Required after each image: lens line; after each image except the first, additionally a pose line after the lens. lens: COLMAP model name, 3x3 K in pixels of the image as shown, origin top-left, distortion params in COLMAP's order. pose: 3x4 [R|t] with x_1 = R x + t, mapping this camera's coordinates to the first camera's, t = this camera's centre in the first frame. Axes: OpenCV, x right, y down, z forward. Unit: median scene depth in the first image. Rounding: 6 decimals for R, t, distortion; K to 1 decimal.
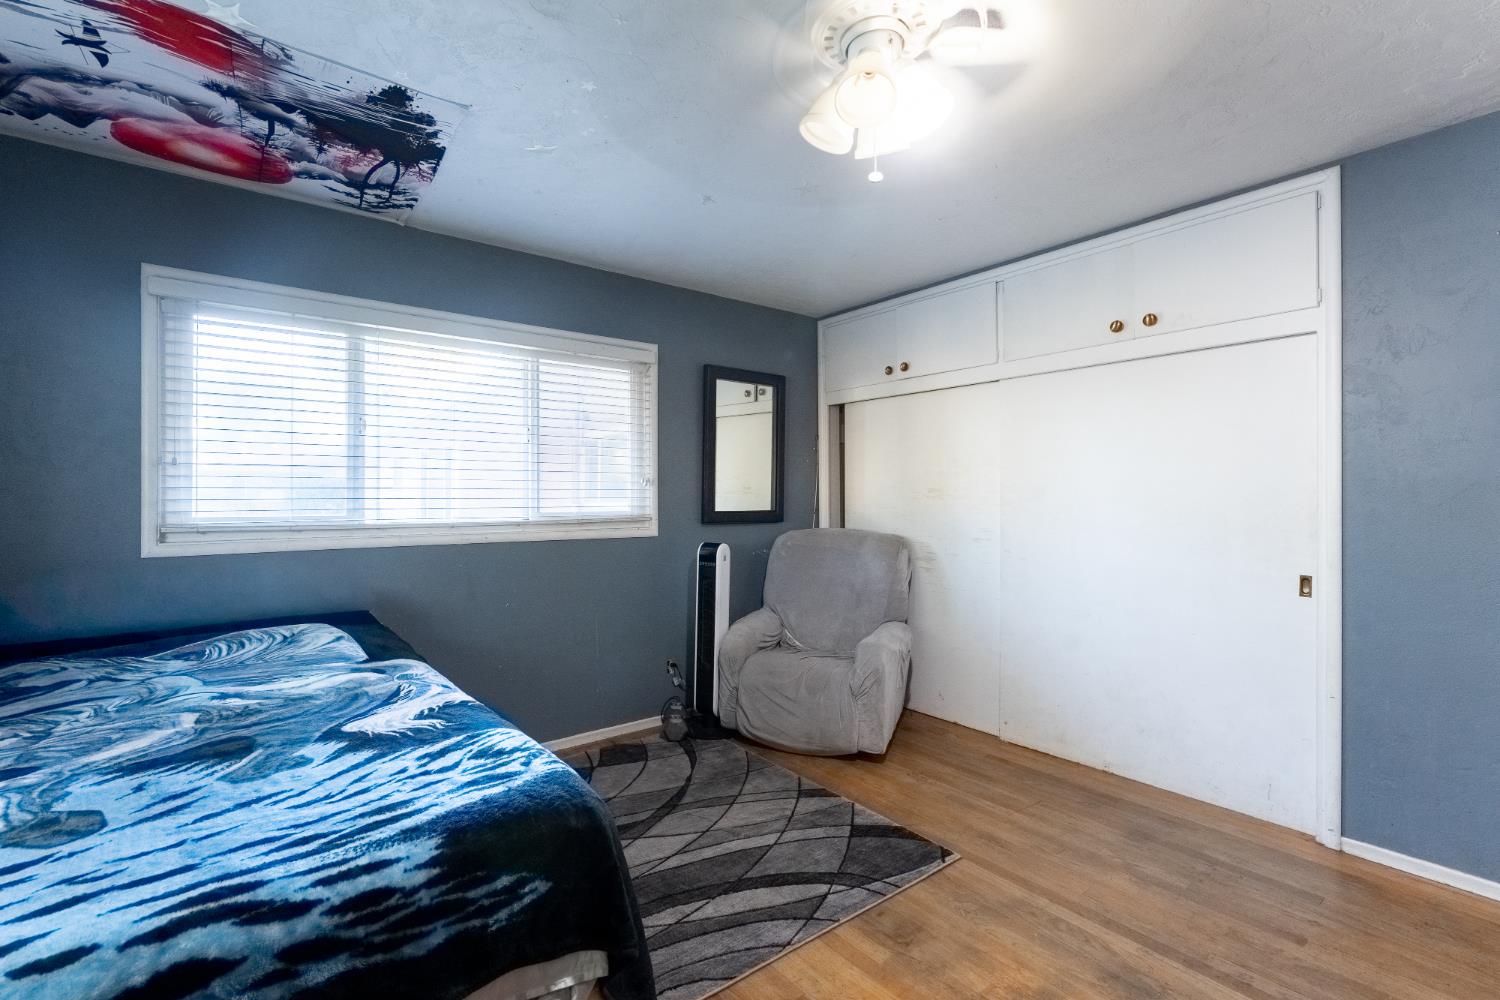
lens RADIAL K [[642.7, 0, 742.7], [0, 642.7, 496.5], [0, 0, 1]] dist [-0.003377, -0.000687]
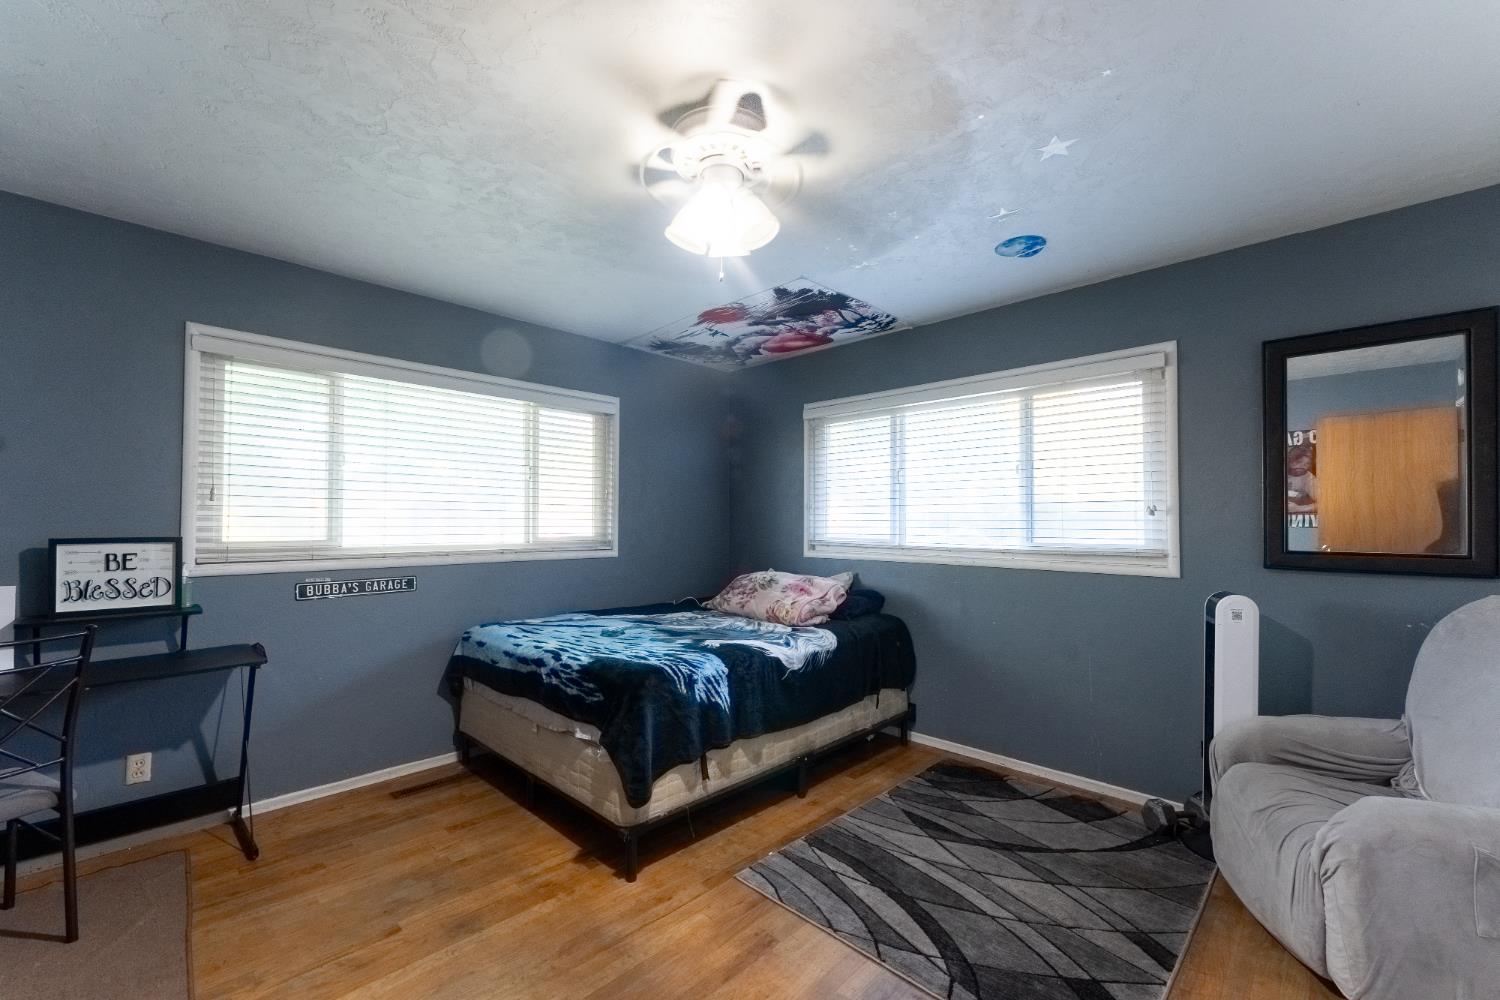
lens RADIAL K [[642.7, 0, 739.6], [0, 642.7, 519.3], [0, 0, 1]] dist [-0.003377, -0.000687]
pose [[0.118742, -0.005873, -0.992908, 1.074423], [-0.004605, 0.999968, -0.006466, -0.005976], [0.992915, 0.005340, 0.118711, 0.648349]]
